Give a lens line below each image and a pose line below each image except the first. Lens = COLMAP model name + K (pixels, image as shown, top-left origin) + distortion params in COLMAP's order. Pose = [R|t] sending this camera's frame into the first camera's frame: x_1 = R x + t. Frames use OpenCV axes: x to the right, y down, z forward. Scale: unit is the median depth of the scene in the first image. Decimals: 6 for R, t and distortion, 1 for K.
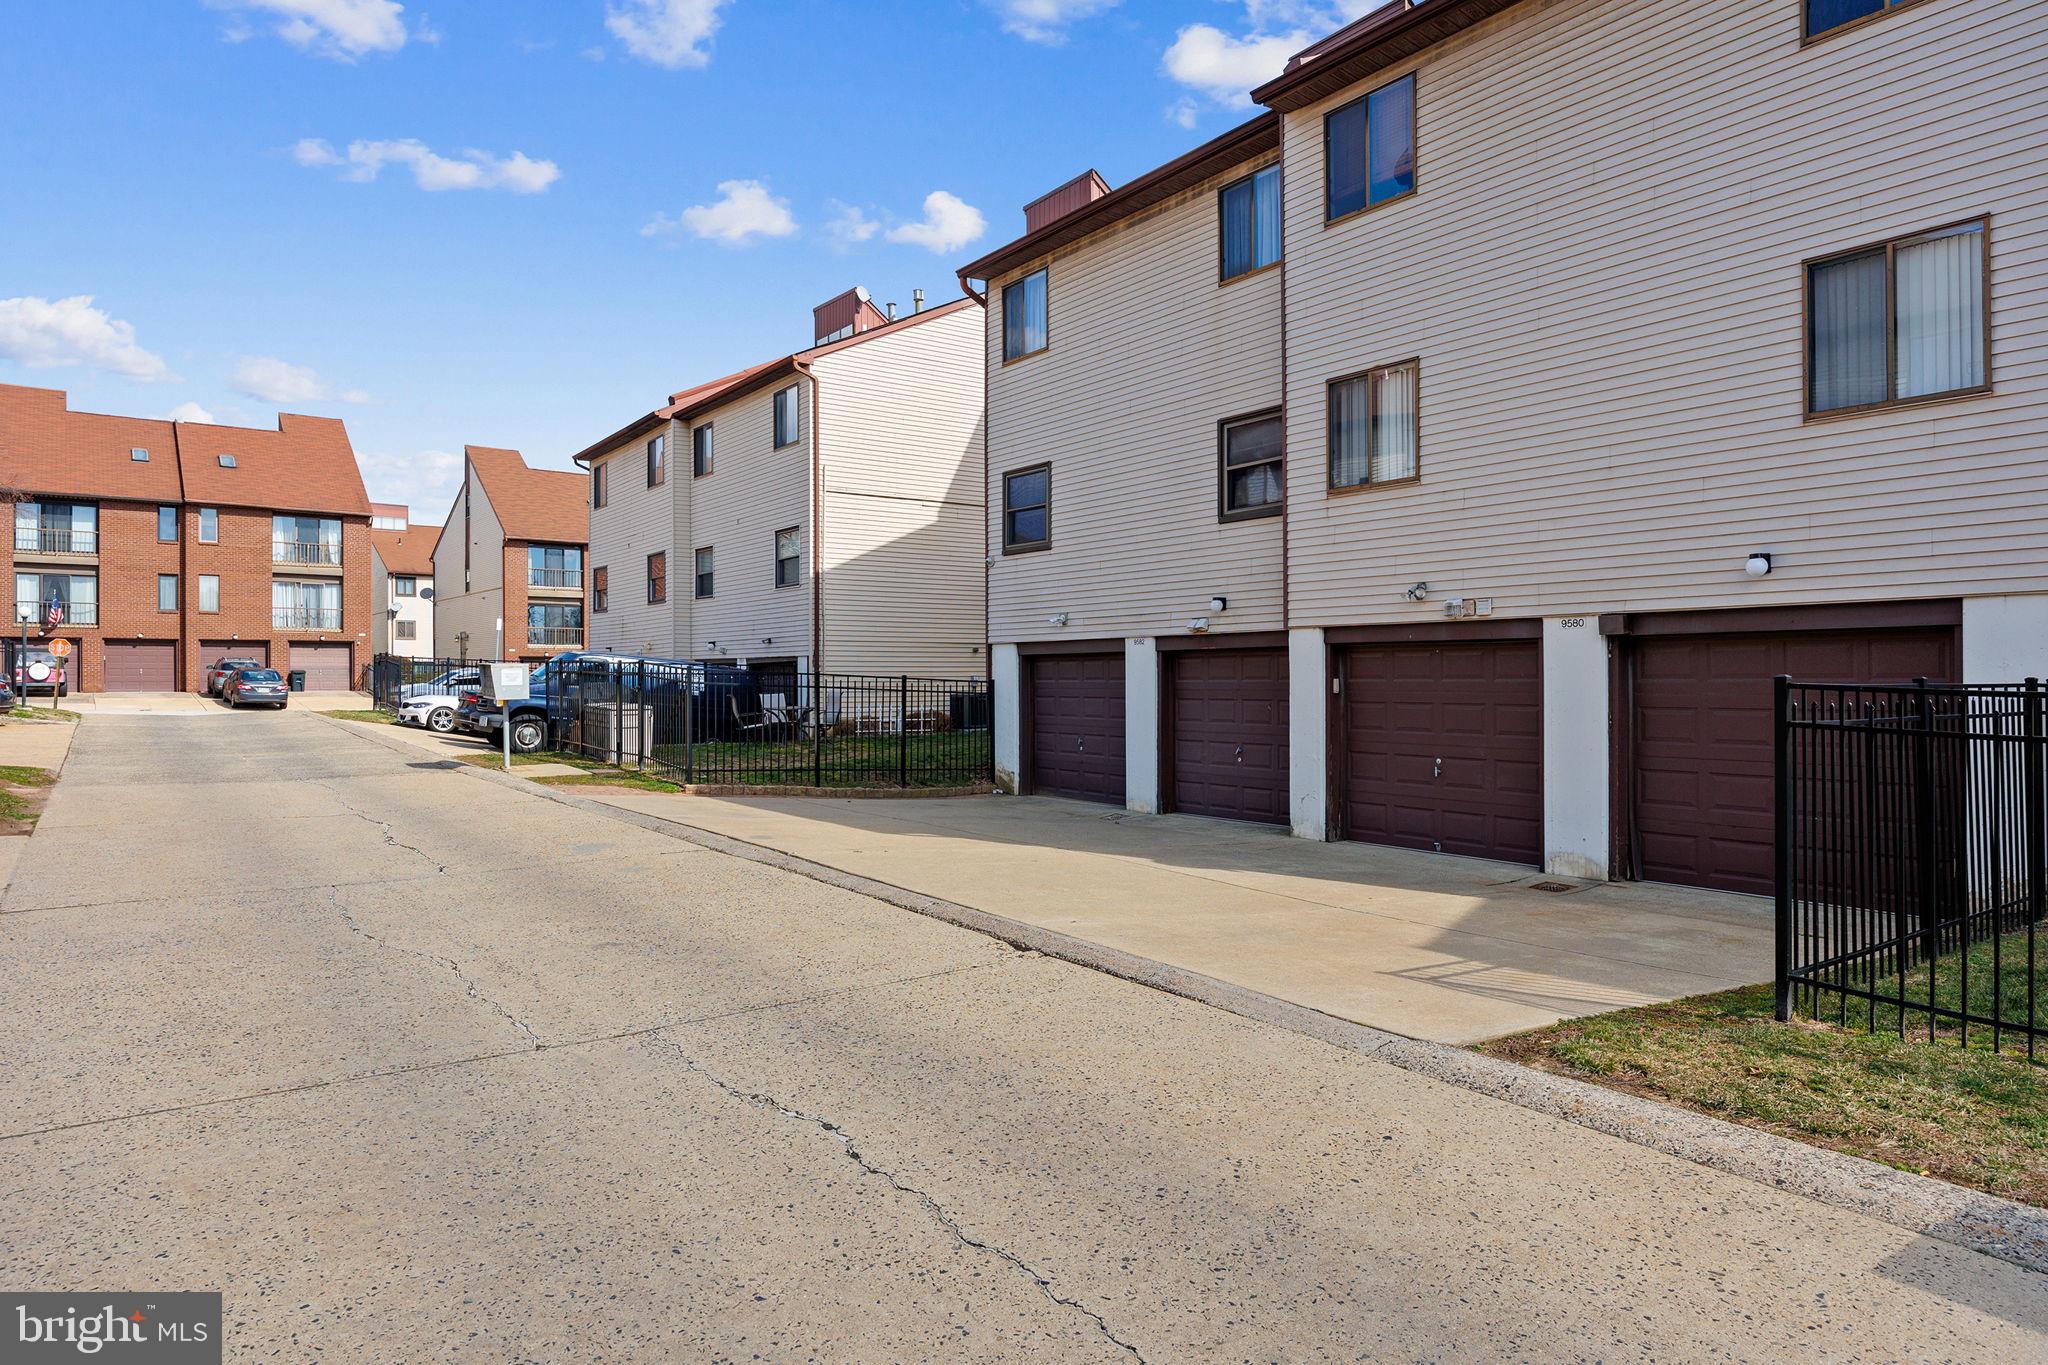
lens RADIAL K [[1233.2, 0, 1032.1], [0, 1233.2, 674.4], [0, 0, 1]] dist [-0.002231, 0.000301]
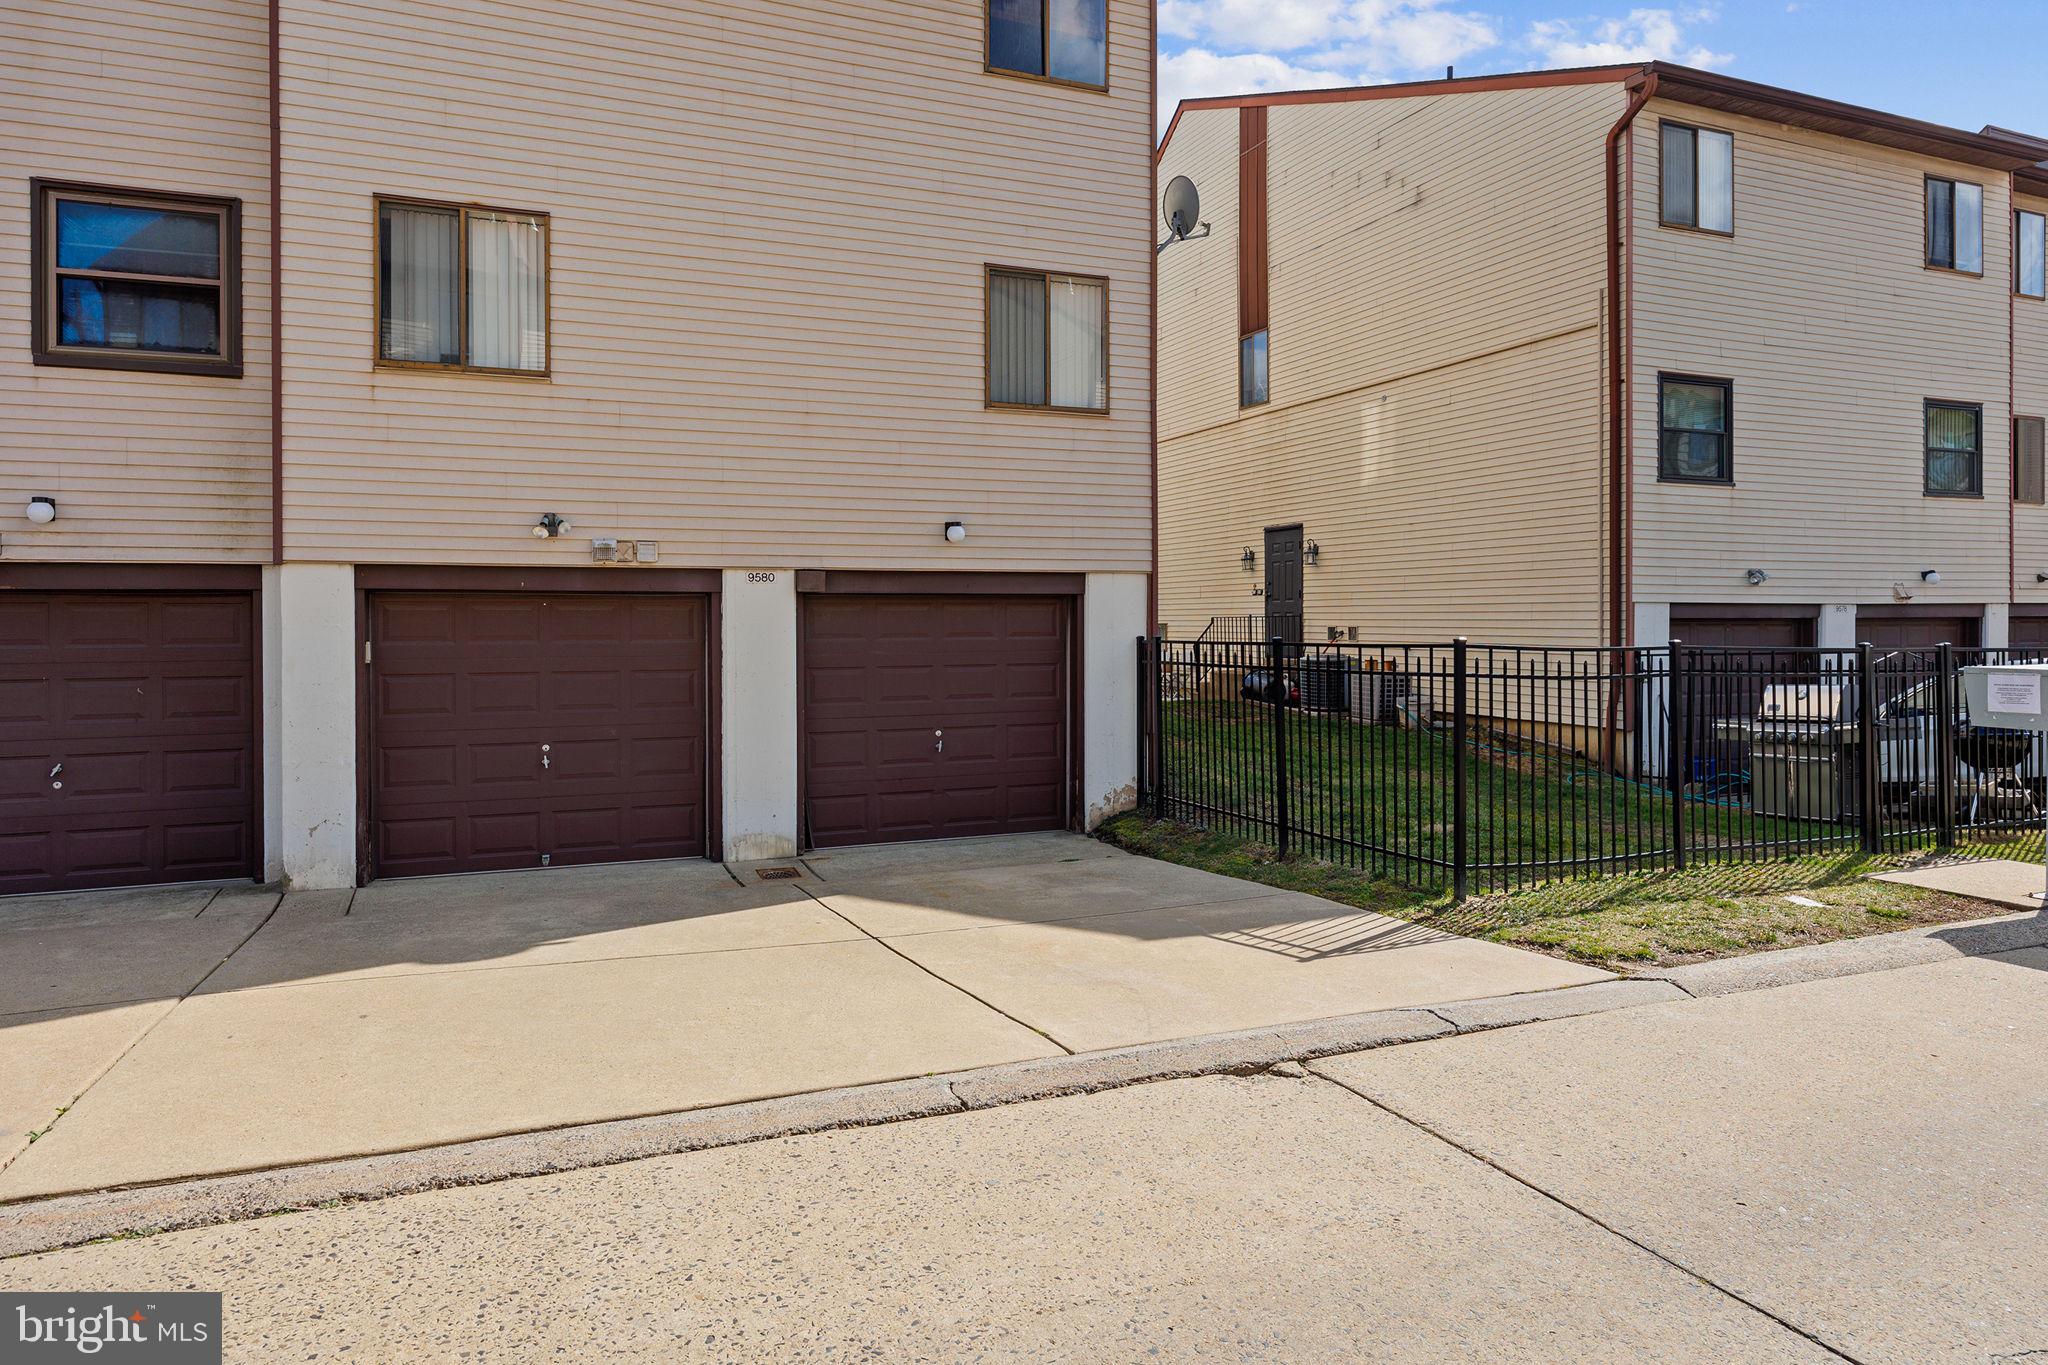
lens RADIAL K [[1284.1, 0, 1025.6], [0, 1284.1, 630.0], [0, 0, 1]] dist [-0.003573, 0.000116]
pose [[0.224594, -0.001310, 0.974452, -0.469765], [0.001047, 0.999999, 0.001103, -0.004300], [-0.974452, 0.000773, 0.224595, 0.658973]]
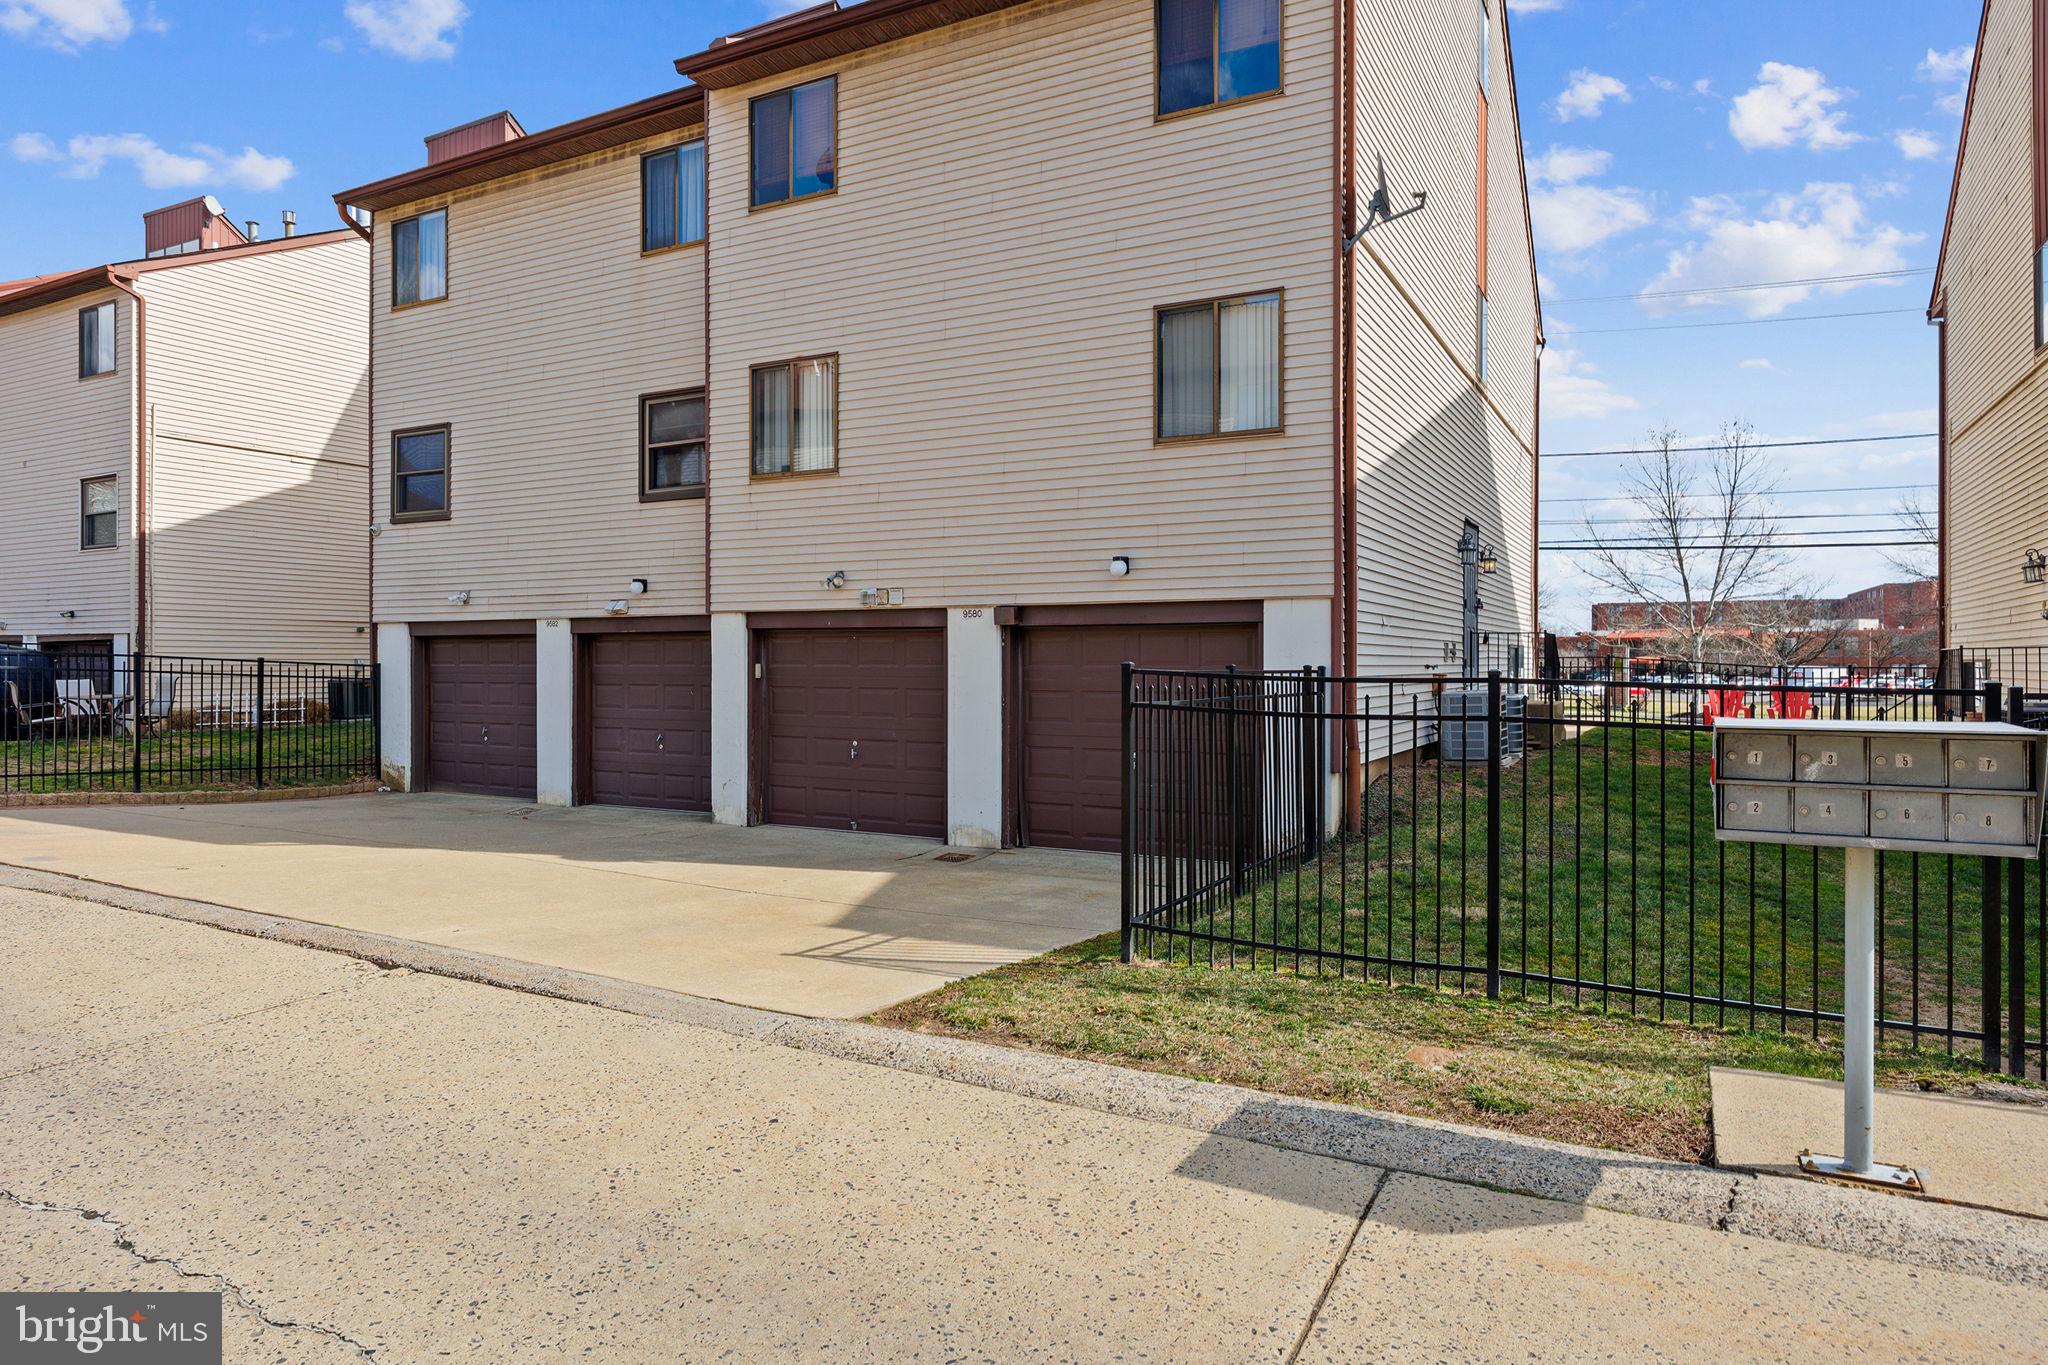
lens RADIAL K [[1224.5, 0, 1032.6], [0, 1224.5, 666.0], [0, 0, 1]] dist [-0.002451, 0.000143]
pose [[0.900691, 0.003442, 0.434447, 0.019230], [-0.005723, 0.999976, 0.003942, -0.000033], [-0.434422, -0.006037, 0.900689, 0.005309]]
